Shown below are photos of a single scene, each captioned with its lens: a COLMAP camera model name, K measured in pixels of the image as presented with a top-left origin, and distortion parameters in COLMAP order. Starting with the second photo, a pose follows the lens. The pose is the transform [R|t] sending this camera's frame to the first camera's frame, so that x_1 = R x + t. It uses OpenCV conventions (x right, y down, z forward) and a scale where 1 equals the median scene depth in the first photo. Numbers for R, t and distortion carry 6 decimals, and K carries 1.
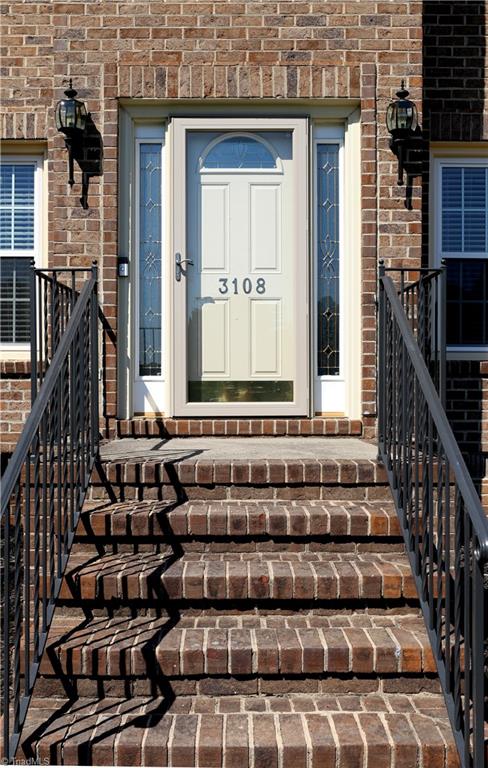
lens RADIAL K [[761.1, 0, 246.7], [0, 761.1, 384.9], [0, 0, 1]] dist [0.018064, 0.000000]
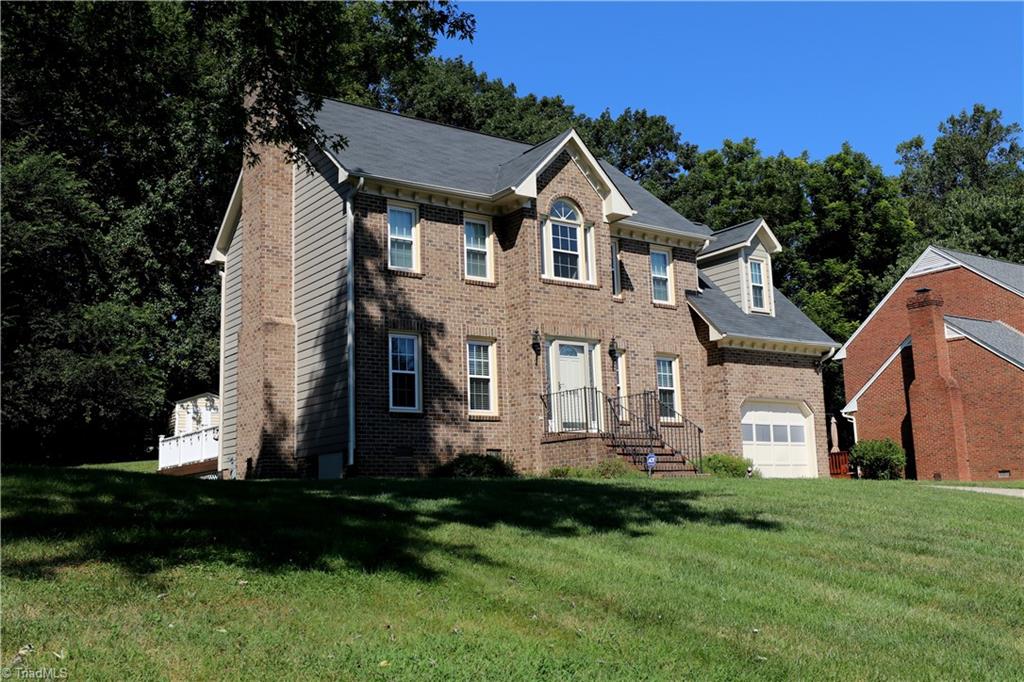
lens RADIAL K [[1054.5, 0, 513.4], [0, 1054.5, 337.6], [0, 0, 1]] dist [-0.015118, 0.000000]
pose [[0.813287, 0.072332, 0.577349, -2.793035], [0.031426, 0.985335, -0.167715, 0.378679], [-0.581013, 0.154544, 0.799087, -2.440229]]
